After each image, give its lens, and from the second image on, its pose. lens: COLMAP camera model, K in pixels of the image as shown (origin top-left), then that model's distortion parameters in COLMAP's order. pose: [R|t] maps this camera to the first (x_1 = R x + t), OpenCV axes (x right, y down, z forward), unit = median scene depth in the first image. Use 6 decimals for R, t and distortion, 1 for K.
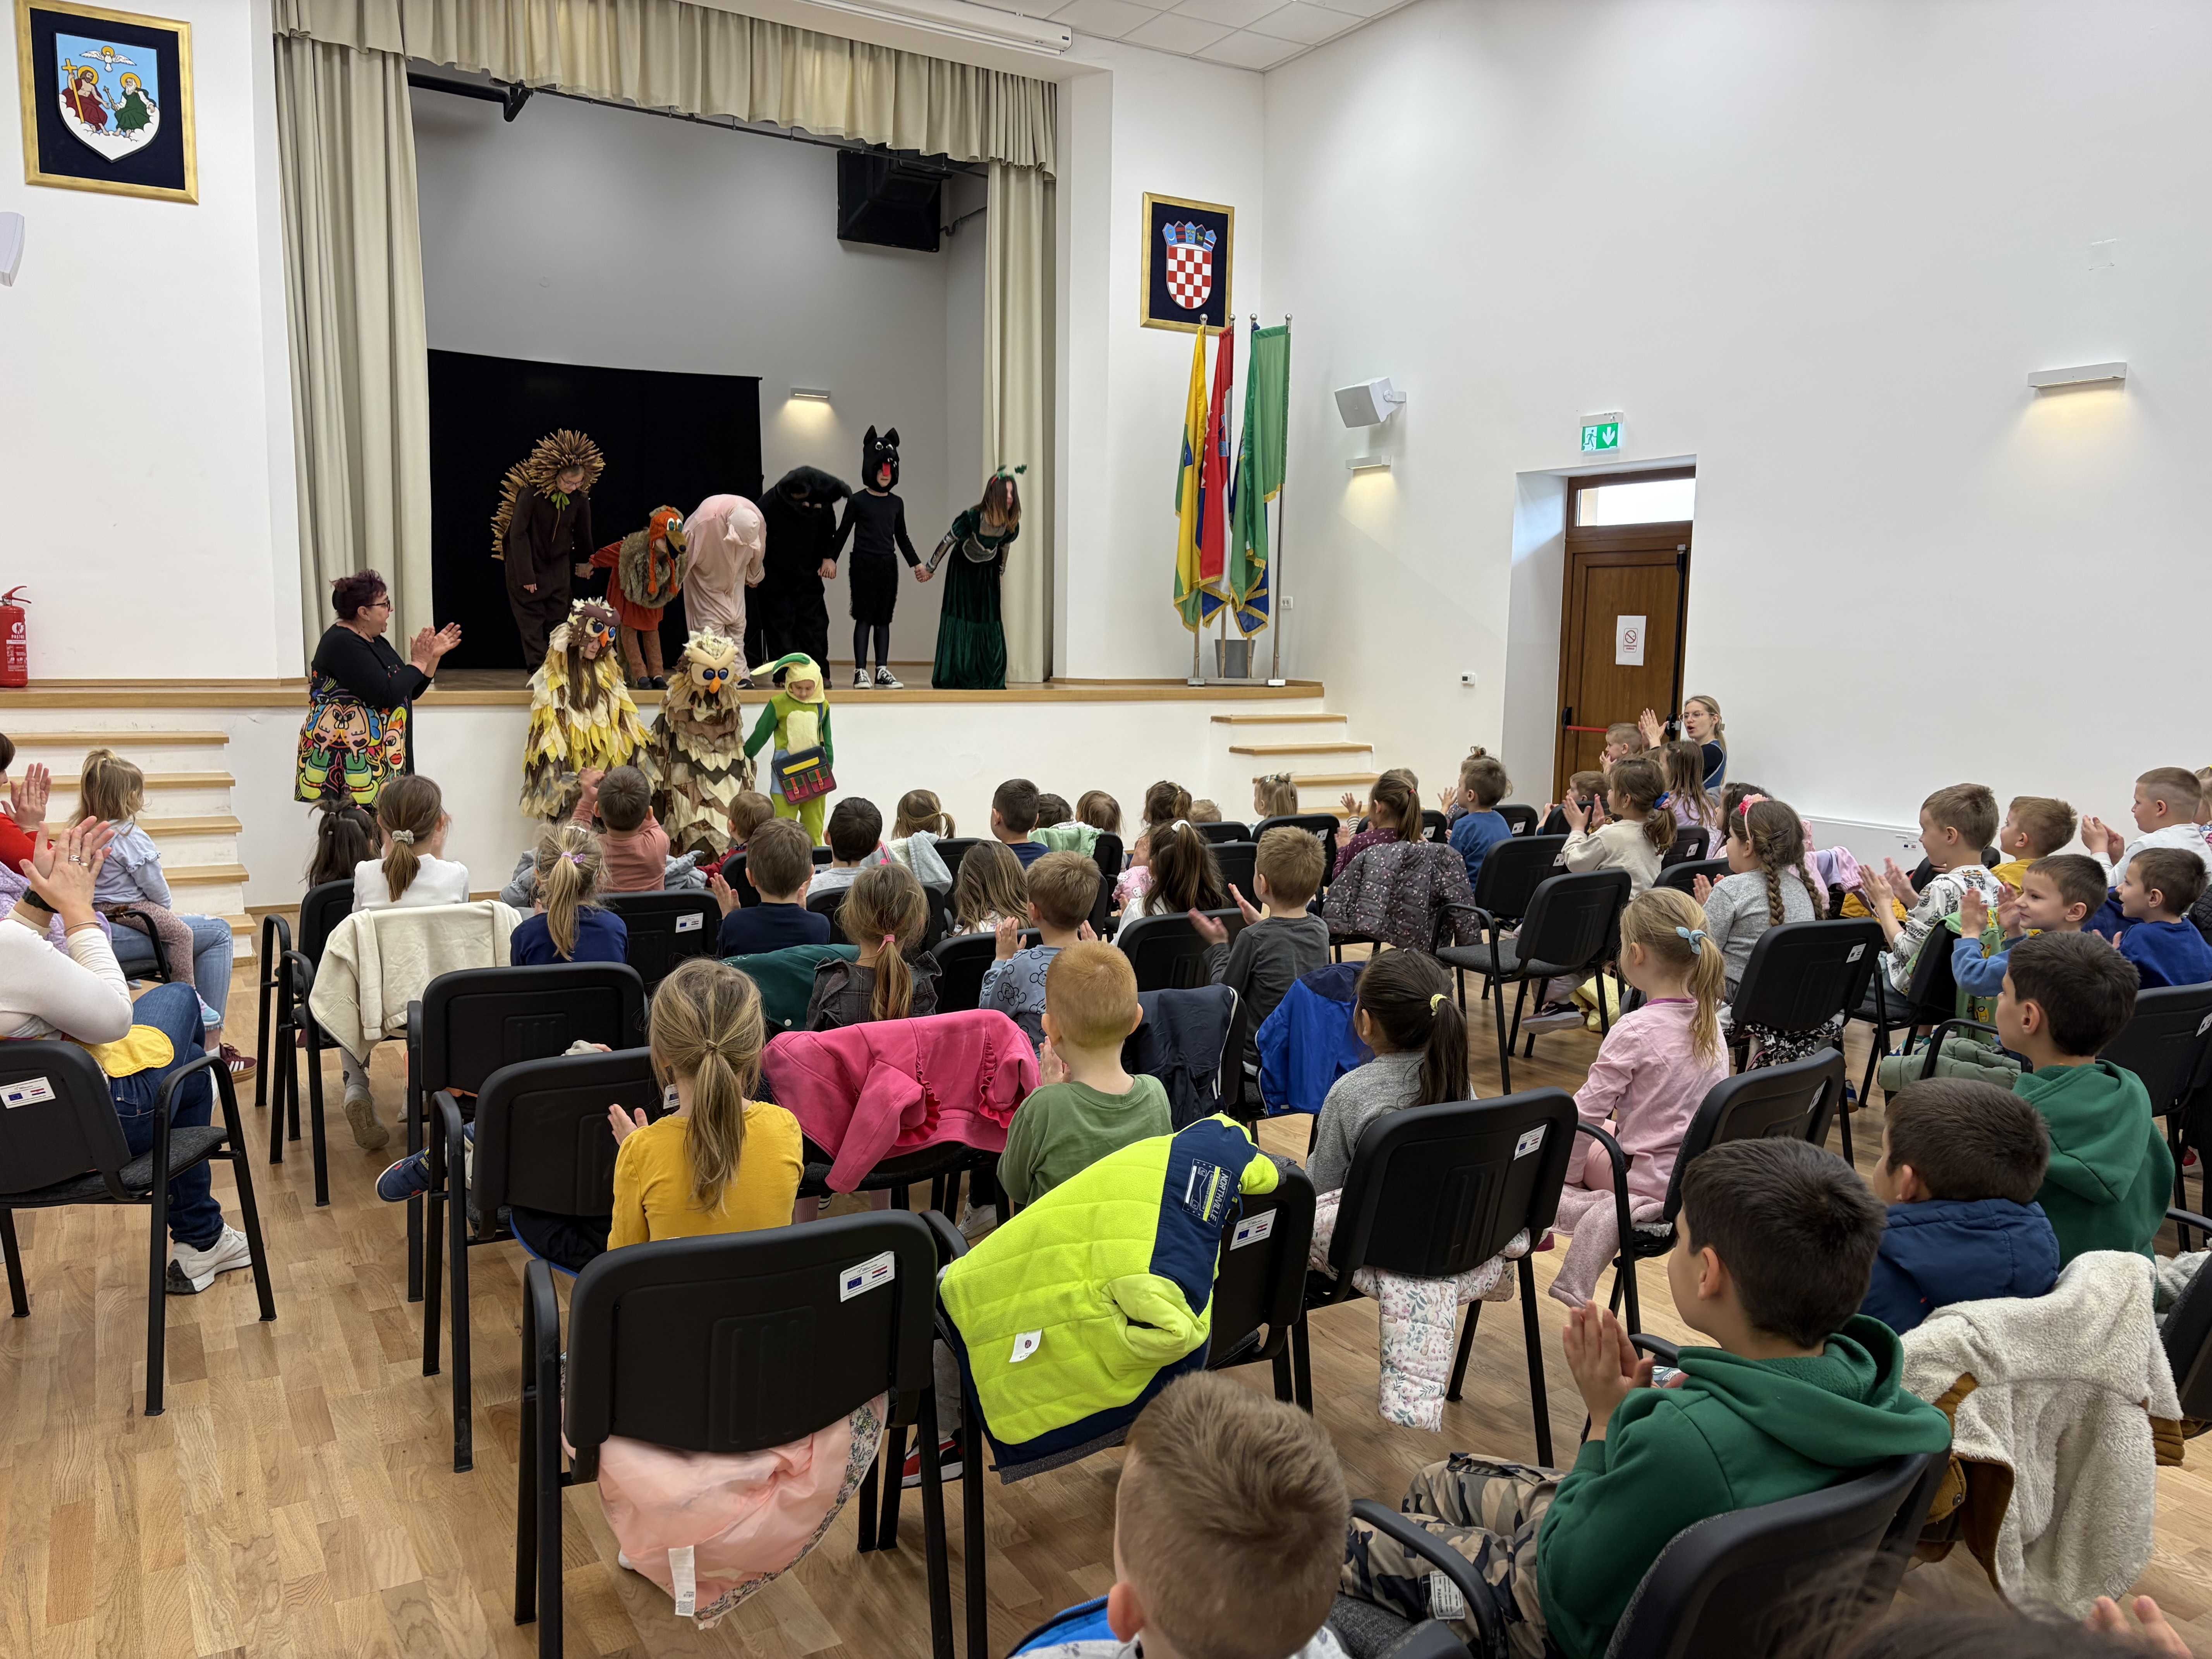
lens RADIAL K [[1693.2, 0, 1106.0], [0, 1693.2, 829.5], [0, 0, 1]] dist [0.025118, -0.043036]
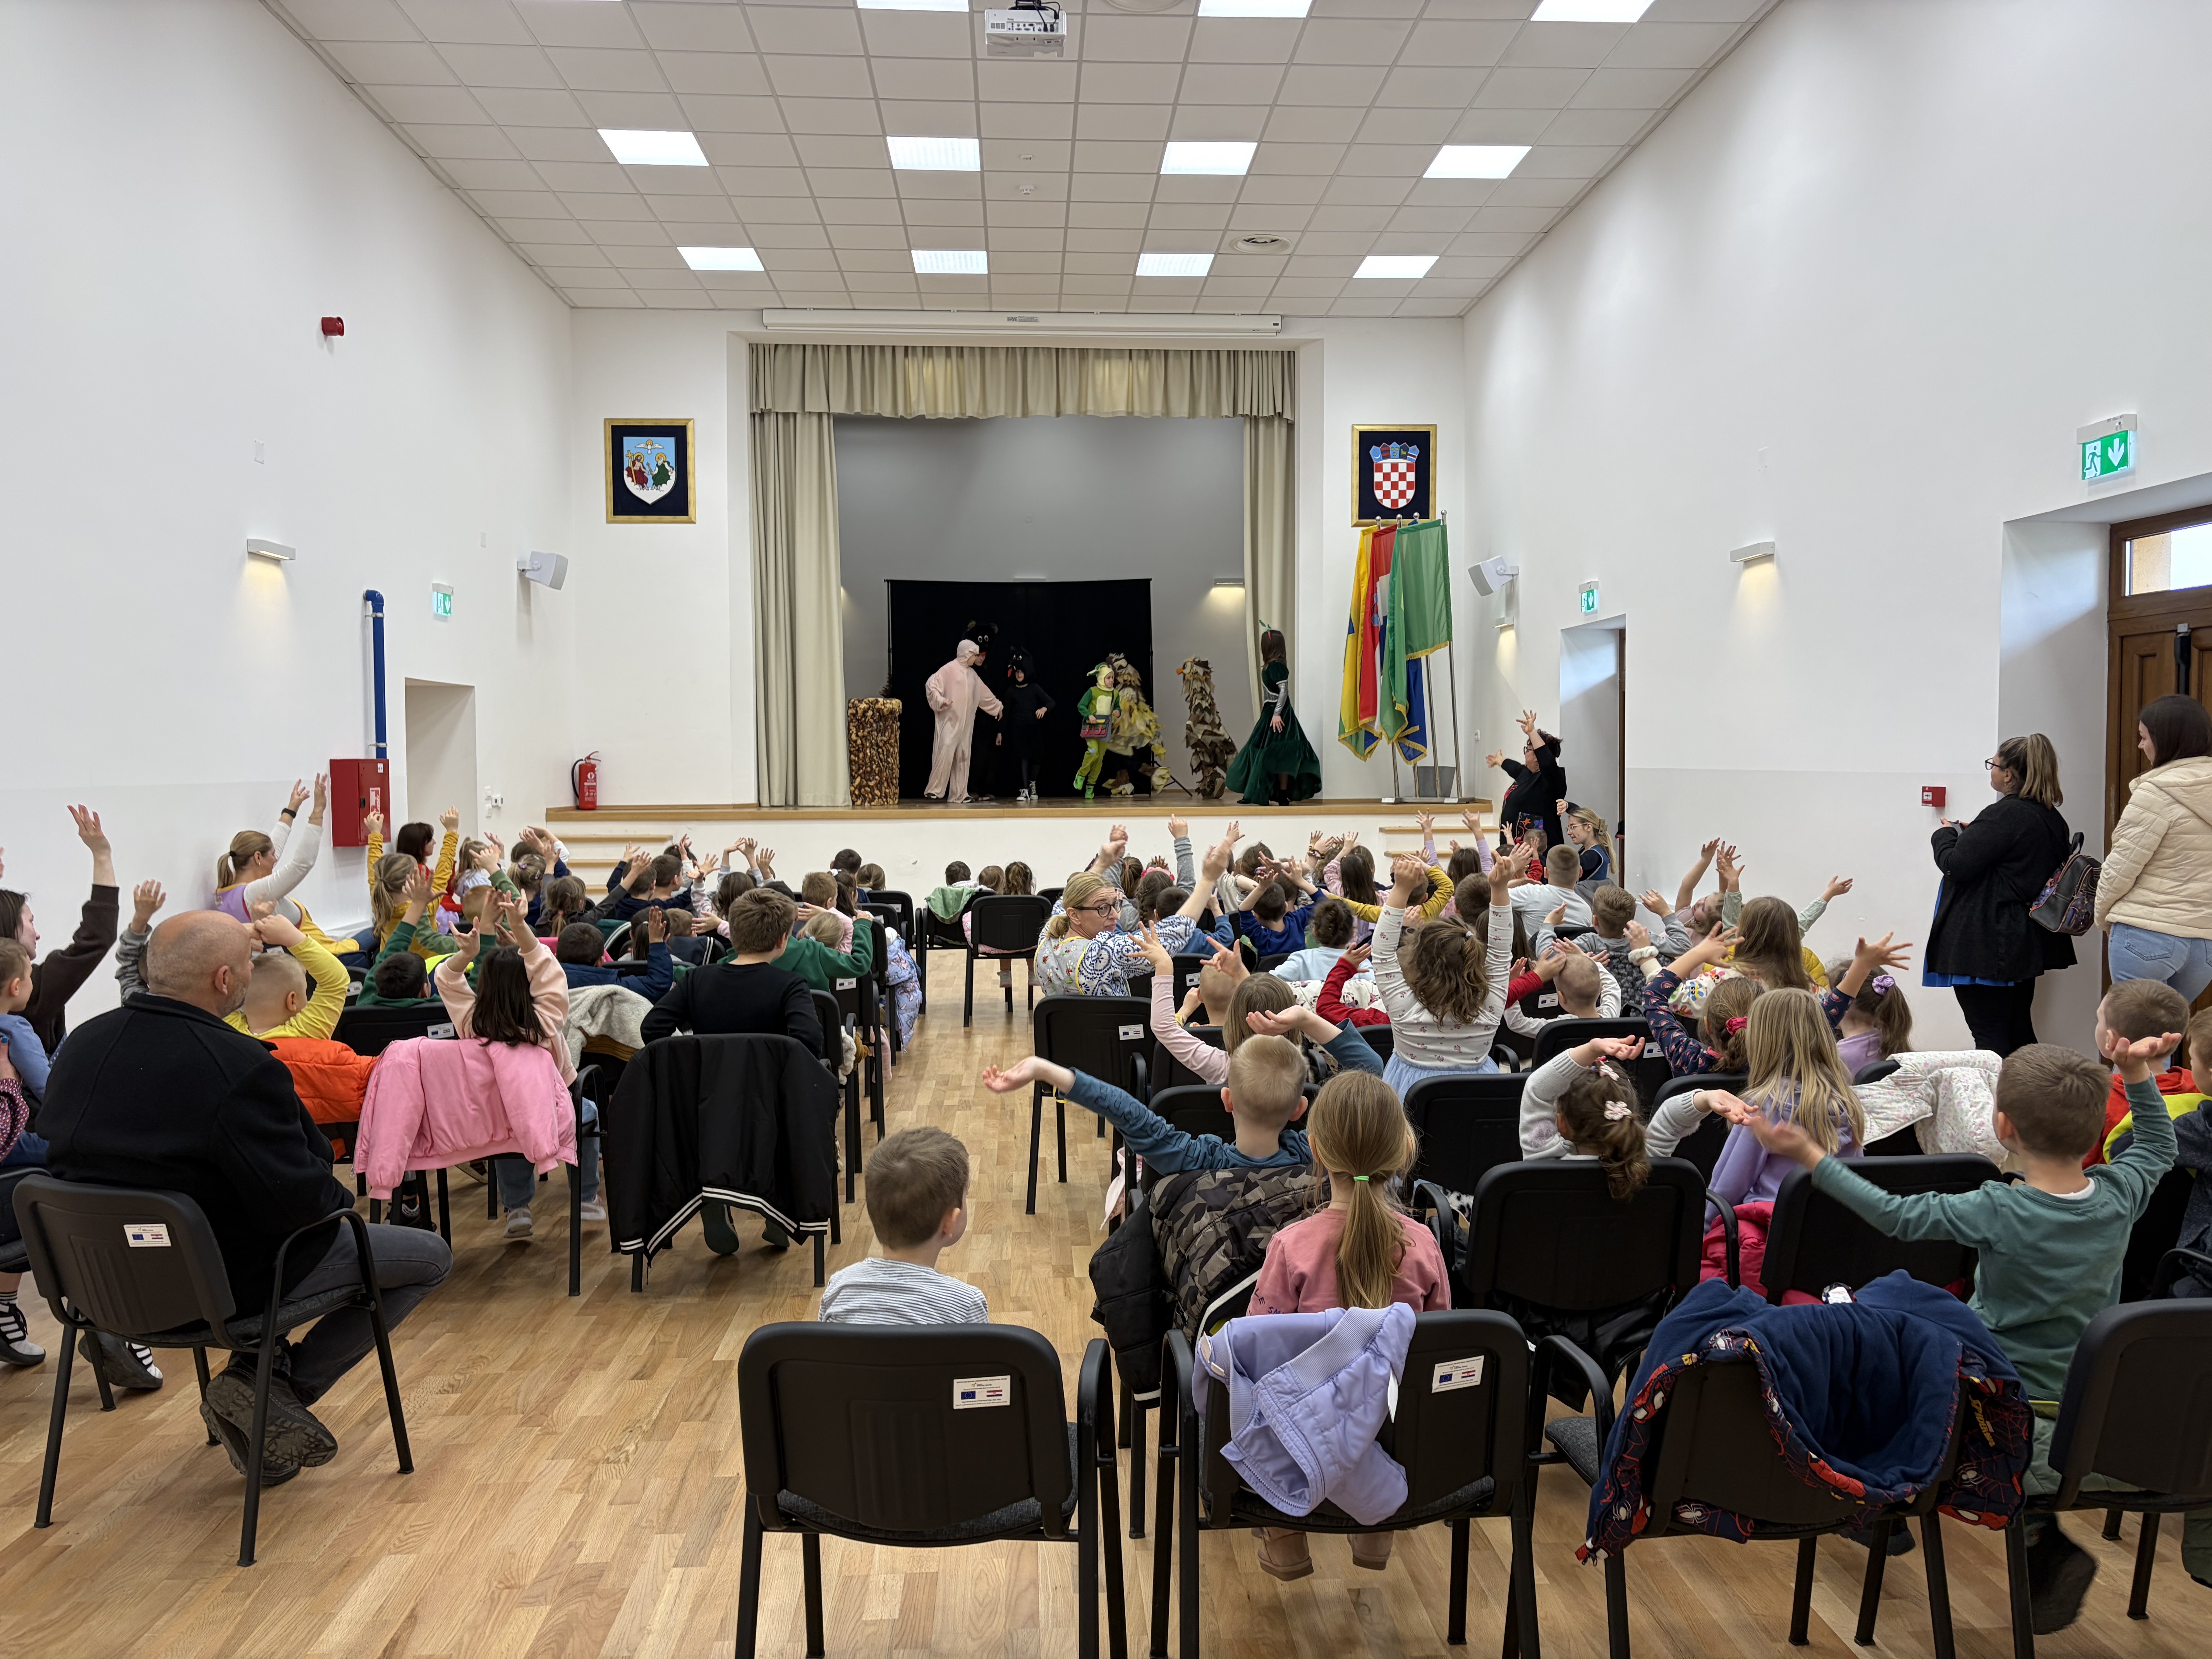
lens RADIAL K [[1693.2, 0, 1106.0], [0, 1693.2, 829.5], [0, 0, 1]] dist [0.025118, -0.043036]
pose [[0.886926, -0.002587, -0.461904, 0.456261], [-0.033028, 0.997070, -0.069004, 0.027991], [0.460729, 0.076457, 0.884242, -0.209054]]
